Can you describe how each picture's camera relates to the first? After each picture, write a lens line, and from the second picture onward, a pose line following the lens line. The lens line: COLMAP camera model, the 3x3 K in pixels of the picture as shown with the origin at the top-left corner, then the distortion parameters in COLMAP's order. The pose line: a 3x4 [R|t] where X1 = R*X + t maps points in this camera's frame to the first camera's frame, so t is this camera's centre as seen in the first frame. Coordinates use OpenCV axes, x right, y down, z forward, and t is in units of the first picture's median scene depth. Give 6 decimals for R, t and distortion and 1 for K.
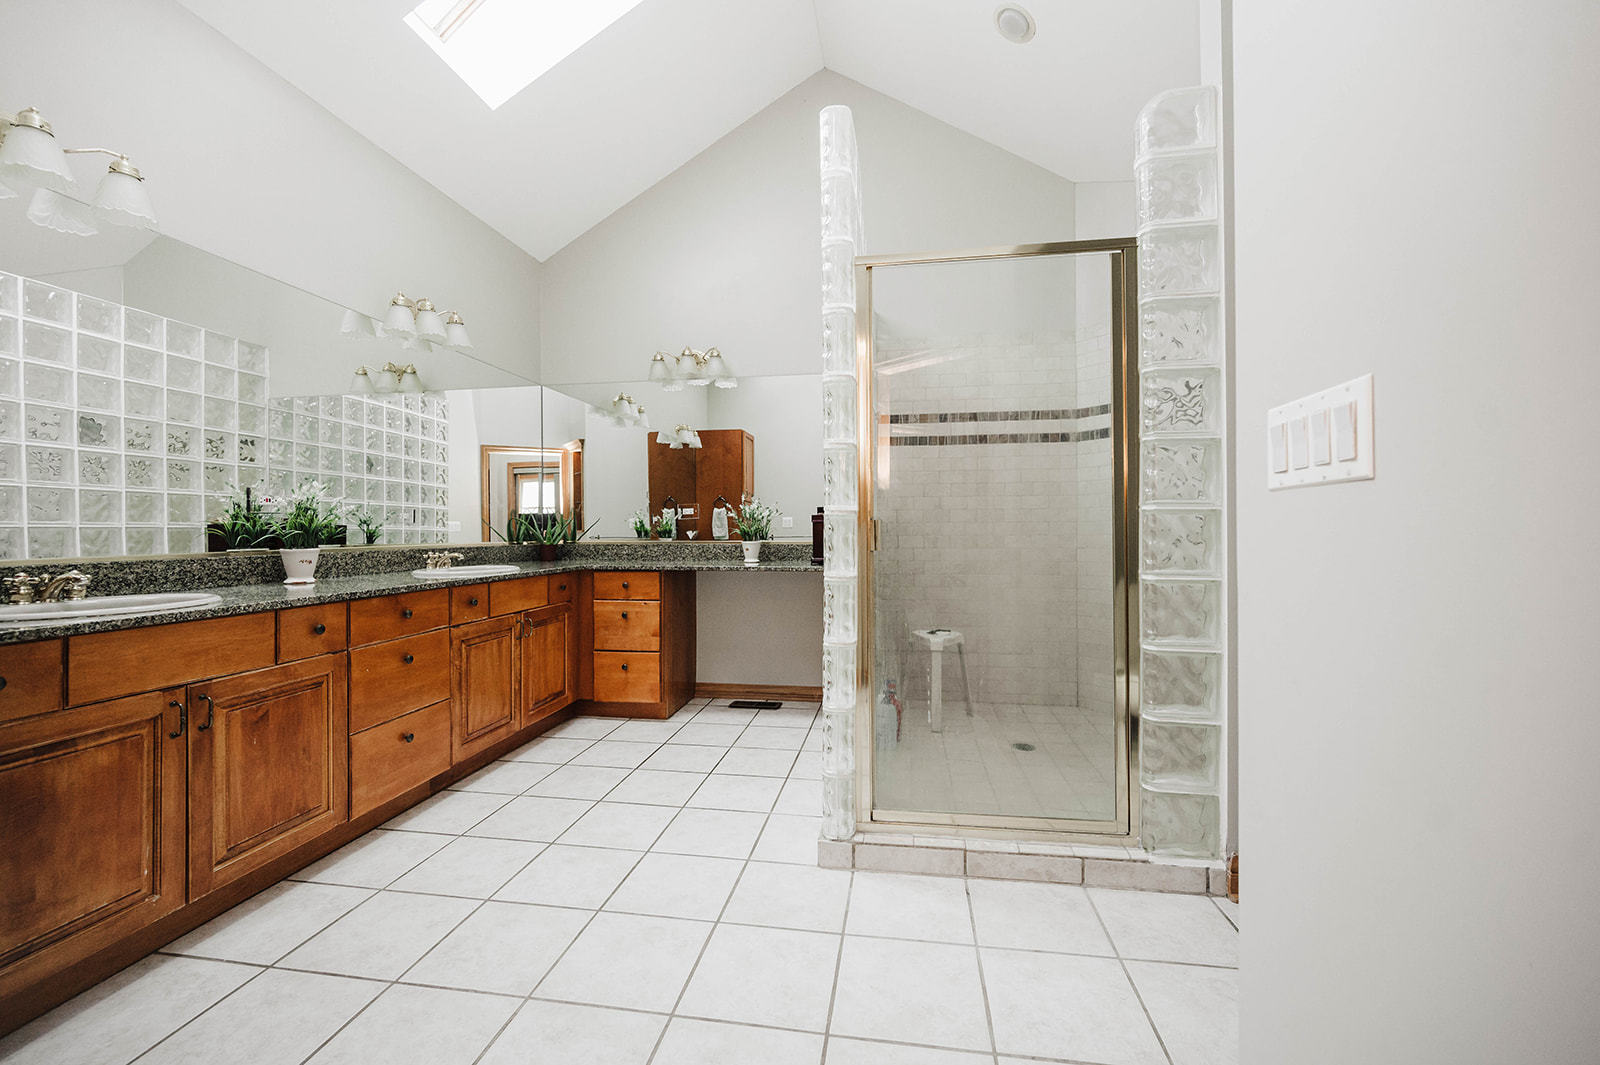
lens RADIAL K [[659.2, 0, 792.7], [0, 659.2, 526.8], [0, 0, 1]] dist [-0.001754, 0.000213]
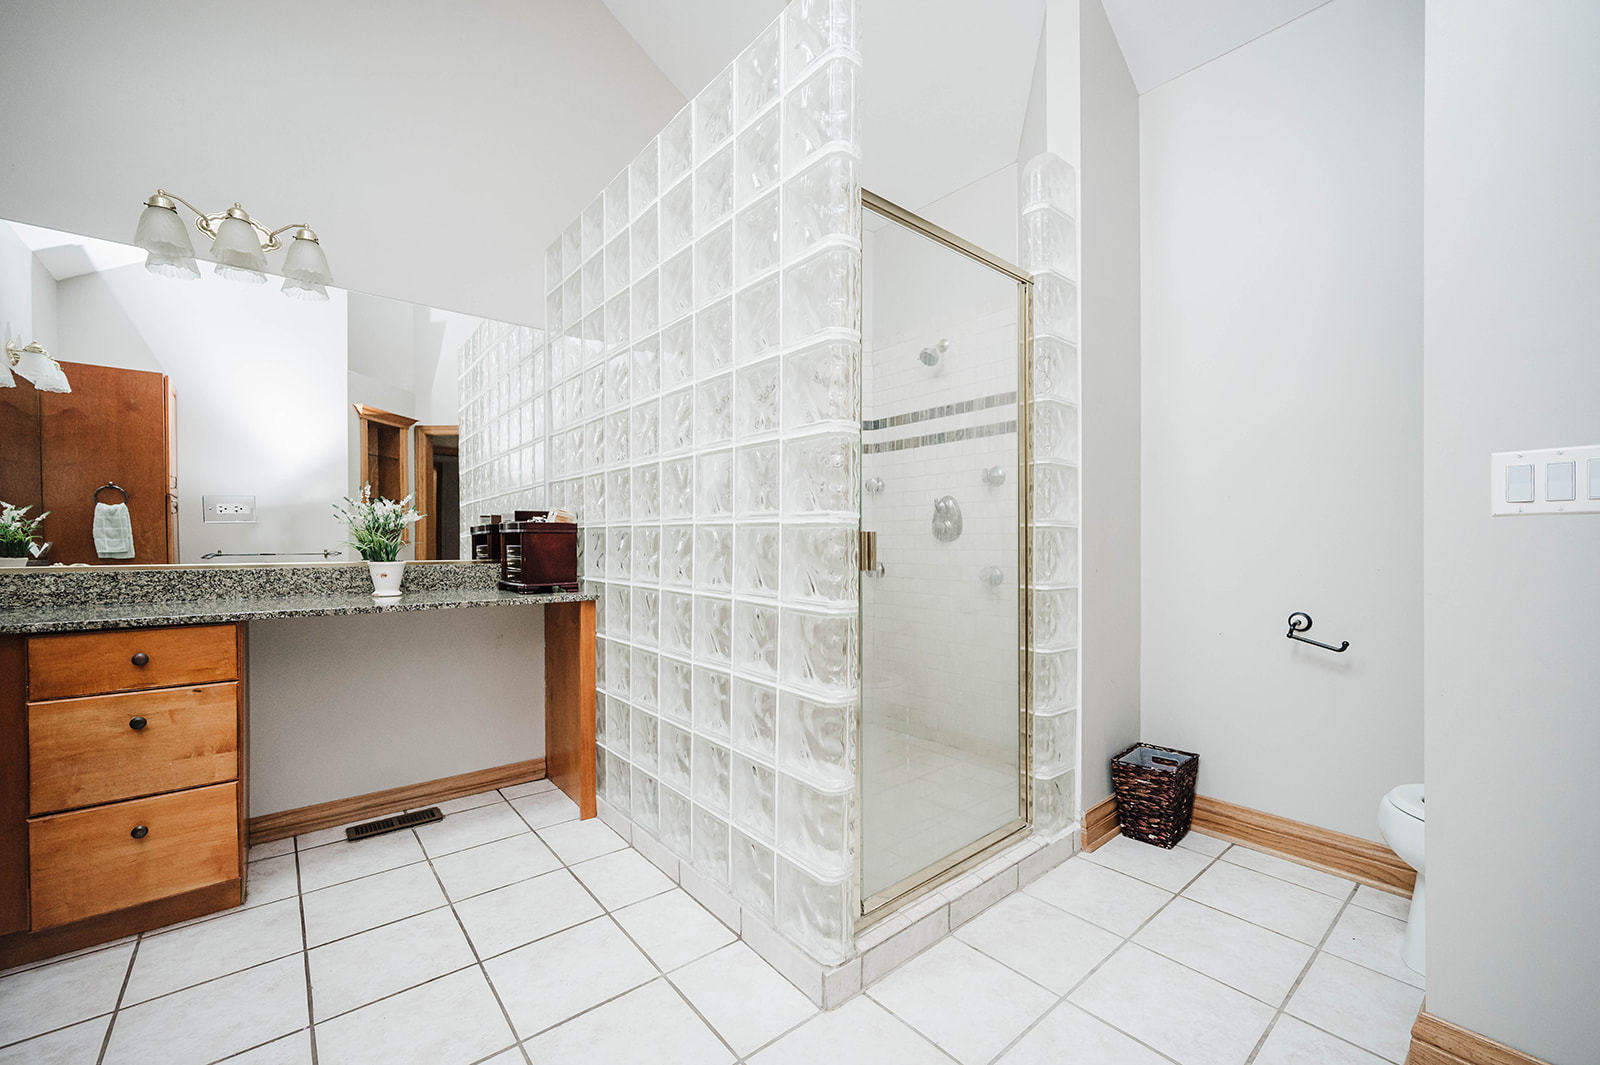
lens RADIAL K [[659.2, 0, 802.2], [0, 659.2, 545.0], [0, 0, 1]] dist [-0.001754, 0.000213]
pose [[0.638989, 0.001123, 0.769215, -0.310907], [-0.007136, 0.999965, 0.004469, 0.000772], [-0.769183, -0.008345, 0.638974, 0.327969]]
